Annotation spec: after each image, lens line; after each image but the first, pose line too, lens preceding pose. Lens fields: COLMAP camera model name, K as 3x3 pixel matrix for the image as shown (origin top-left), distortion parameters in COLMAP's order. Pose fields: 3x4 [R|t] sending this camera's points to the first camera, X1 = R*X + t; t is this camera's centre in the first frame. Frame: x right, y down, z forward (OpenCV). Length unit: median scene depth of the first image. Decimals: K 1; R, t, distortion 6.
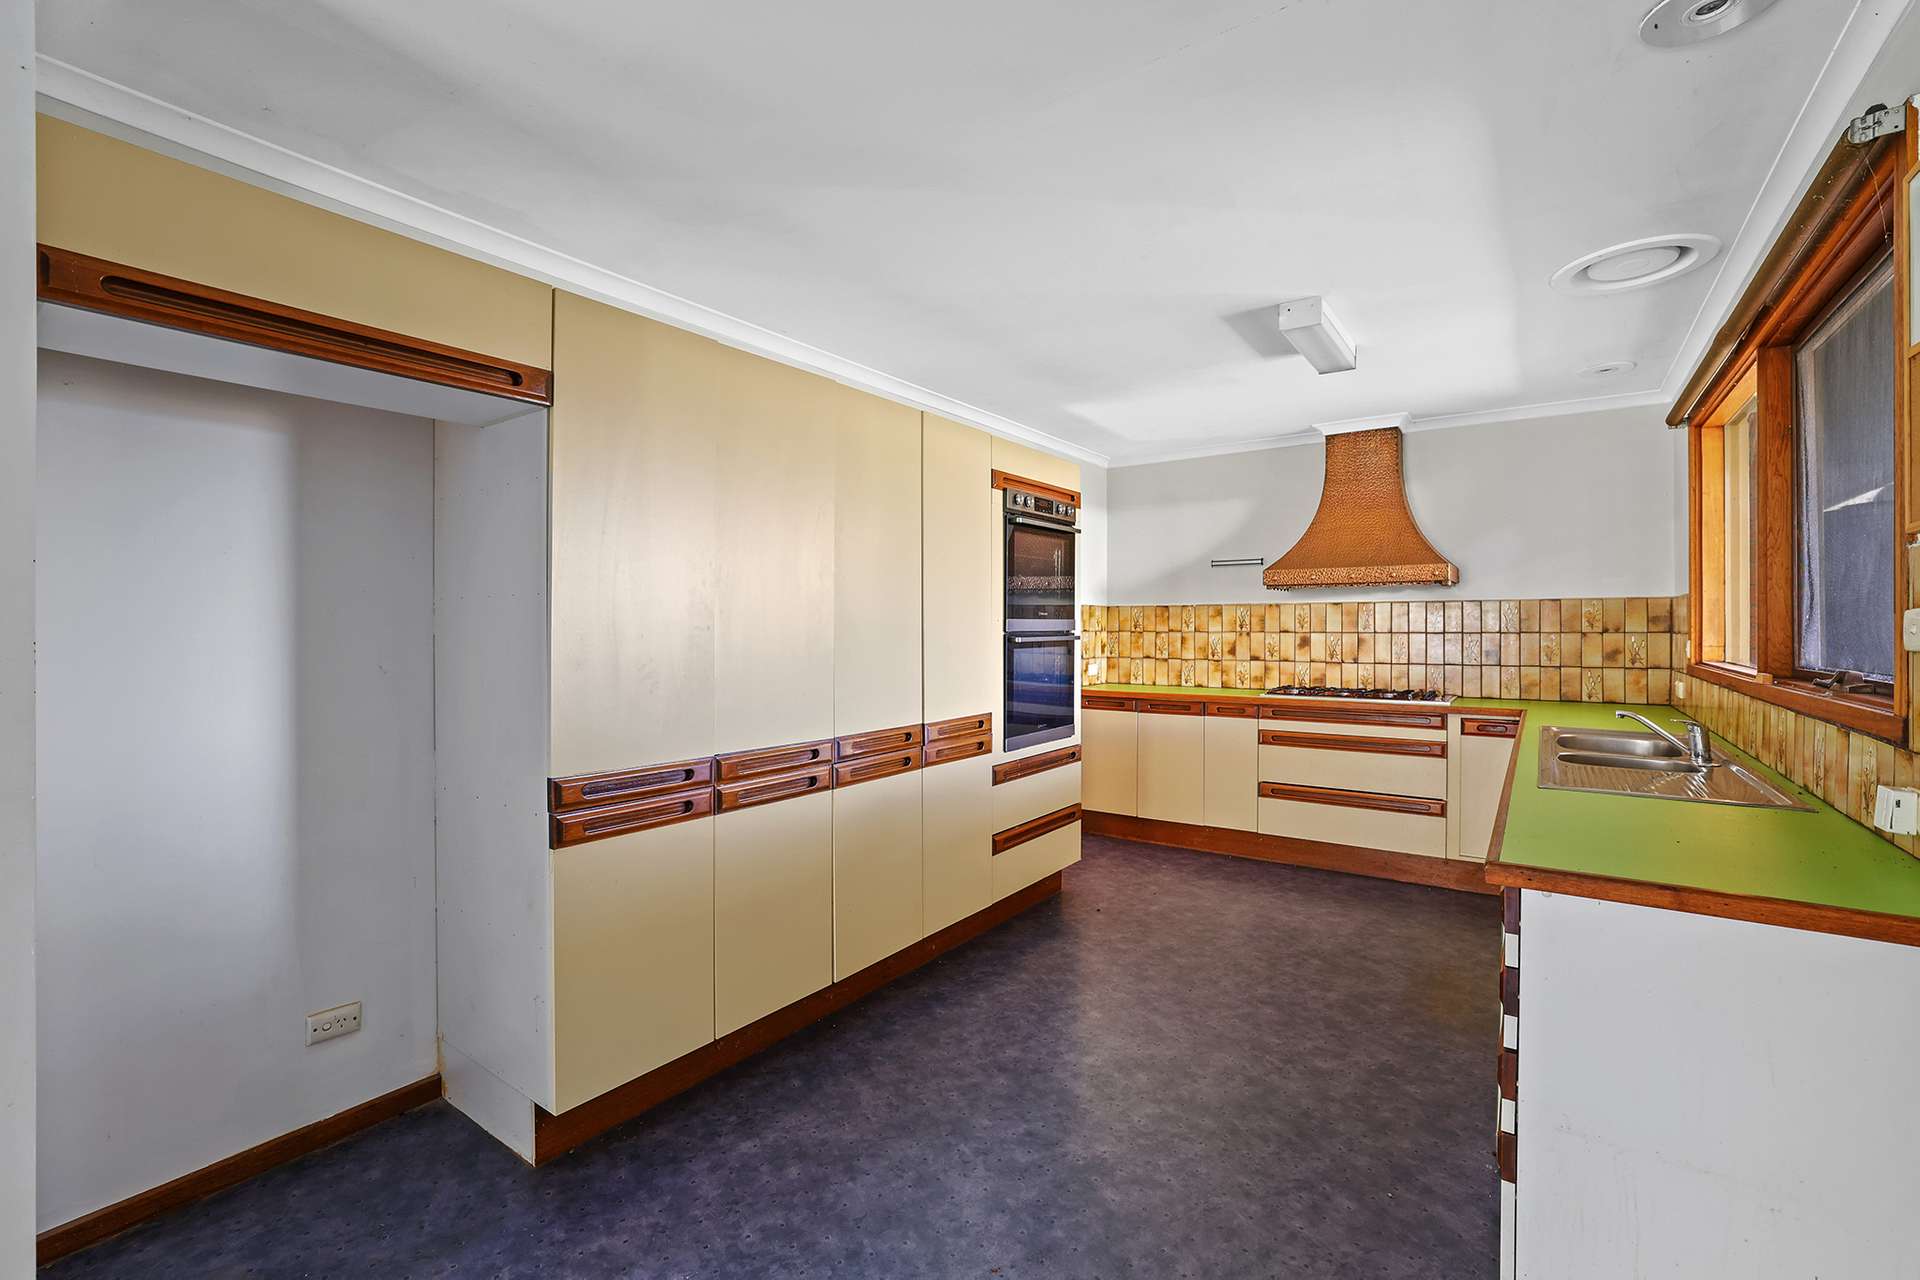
lens RADIAL K [[831.2, 0, 995.4], [0, 831.2, 627.1], [0, 0, 1]] dist [-0.001154, -0.000159]
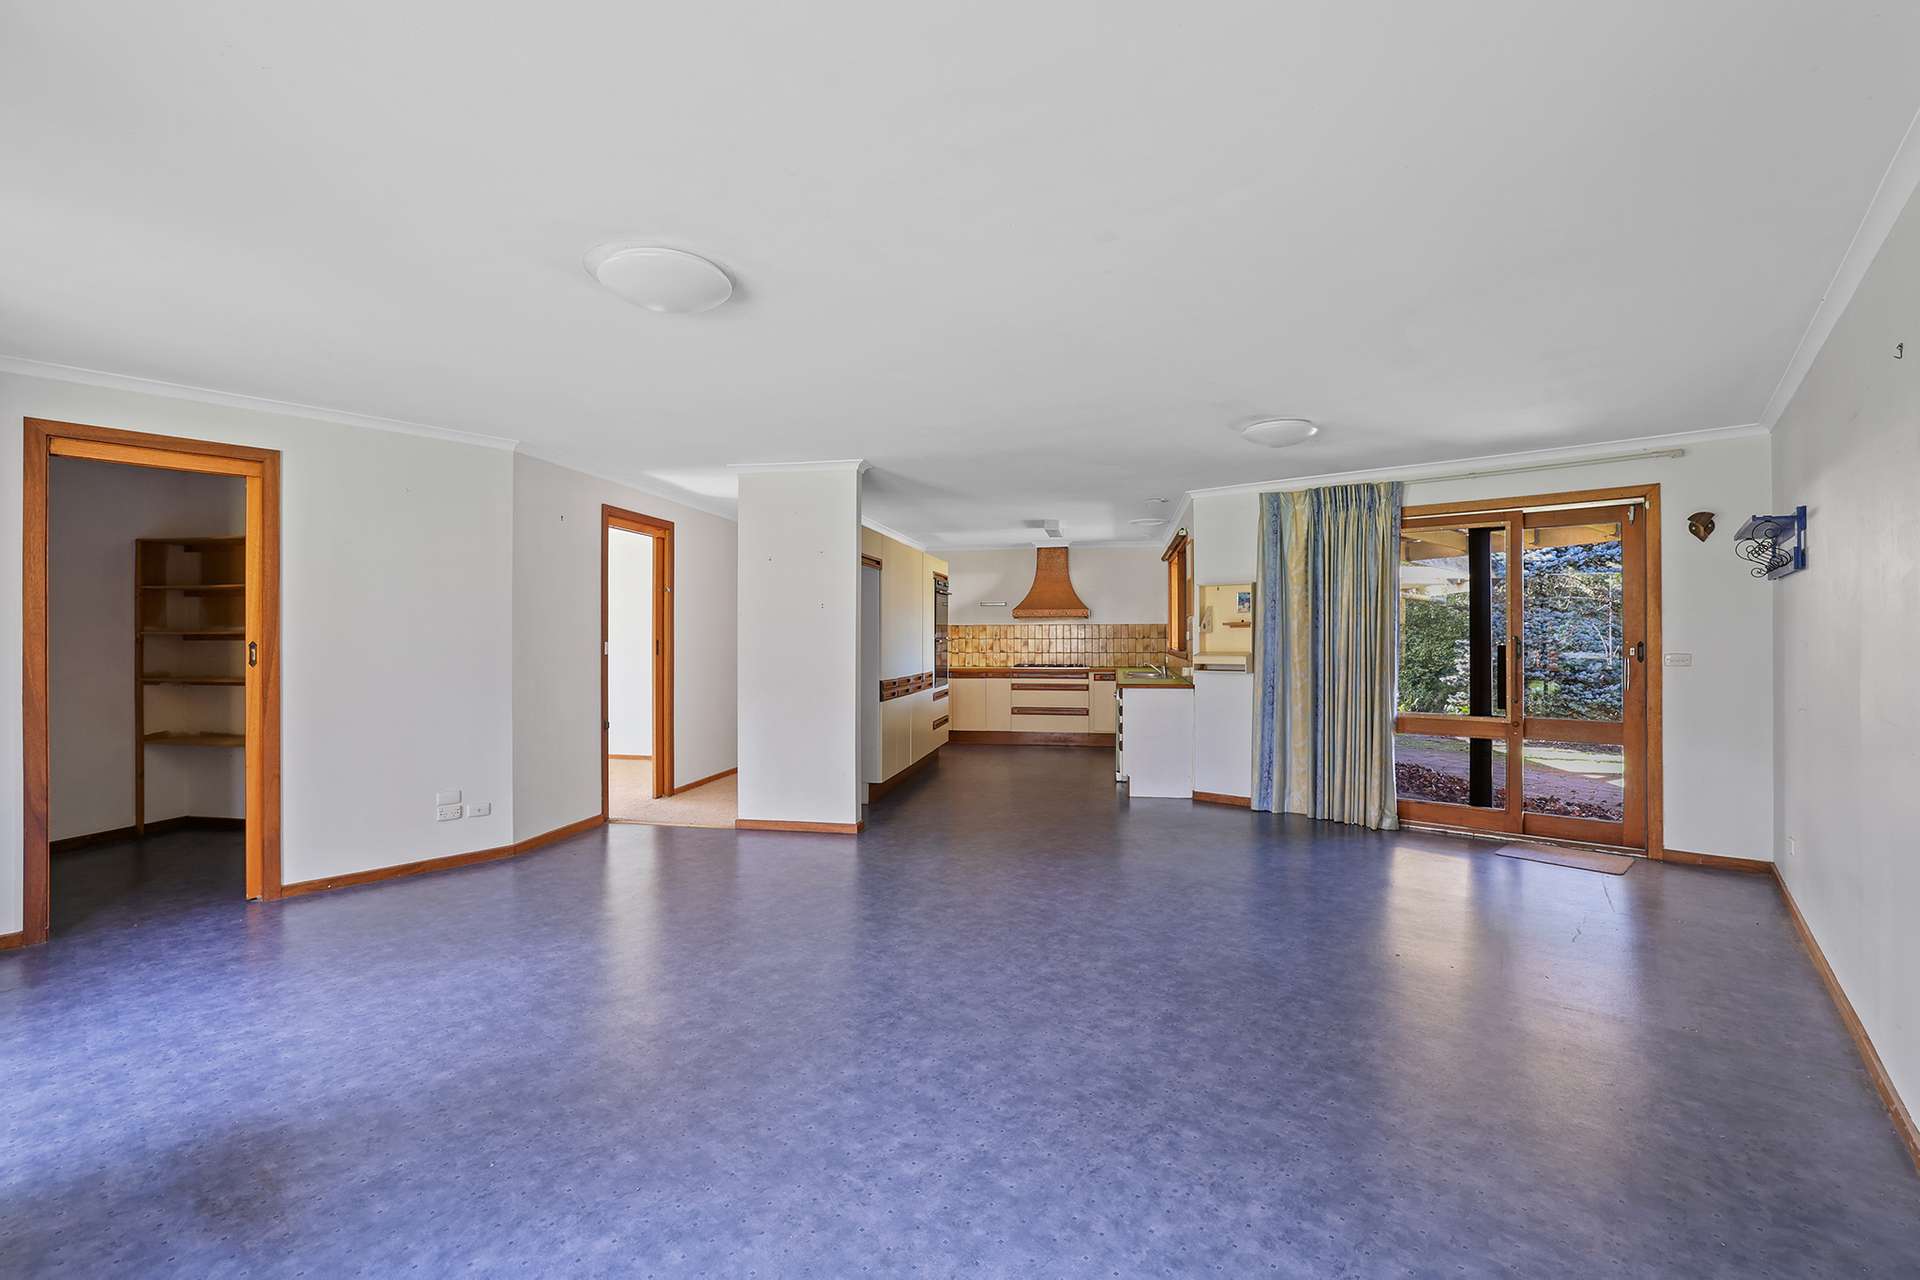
lens RADIAL K [[846.7, 0, 965.1], [0, 846.7, 647.3], [0, 0, 1]] dist [-0.000548, -0.000132]
pose [[0.916427, -0.005553, 0.400163, -0.691761], [0.001009, 0.999933, 0.011566, 0.003317], [-0.400200, -0.010196, 0.916371, -0.996507]]
